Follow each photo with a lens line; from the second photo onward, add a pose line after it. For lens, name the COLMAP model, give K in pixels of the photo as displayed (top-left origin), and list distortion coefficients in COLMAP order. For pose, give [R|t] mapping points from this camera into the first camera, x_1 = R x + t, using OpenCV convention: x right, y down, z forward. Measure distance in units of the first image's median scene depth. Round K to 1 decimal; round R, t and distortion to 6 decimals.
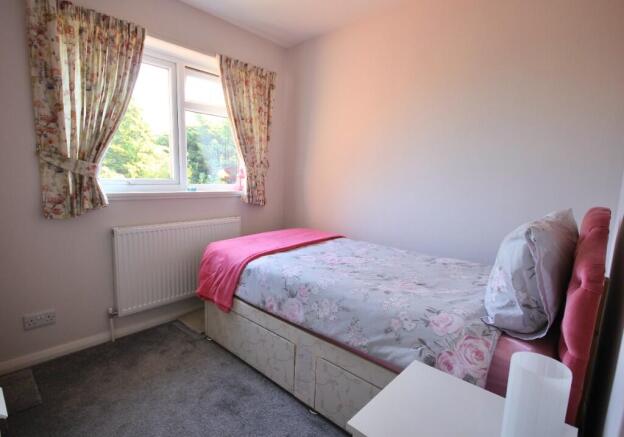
lens RADIAL K [[310.4, 0, 312.0], [0, 310.4, 218.5], [0, 0, 1]] dist [0.001150, 0.000074]
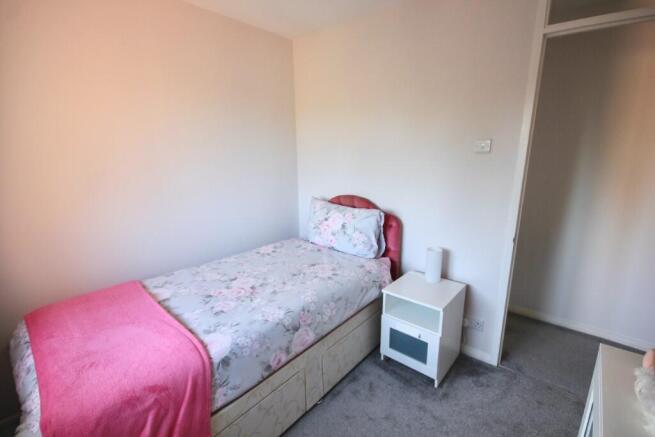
lens RADIAL K [[305.8, 0, 331.8], [0, 305.8, 220.7], [0, 0, 1]] dist [0.001520, 0.000219]
pose [[-0.022476, -0.260920, 0.965099, -0.935894], [0.135787, 0.955600, 0.261514, -0.332052], [-0.990483, 0.136926, 0.013952, 0.833324]]
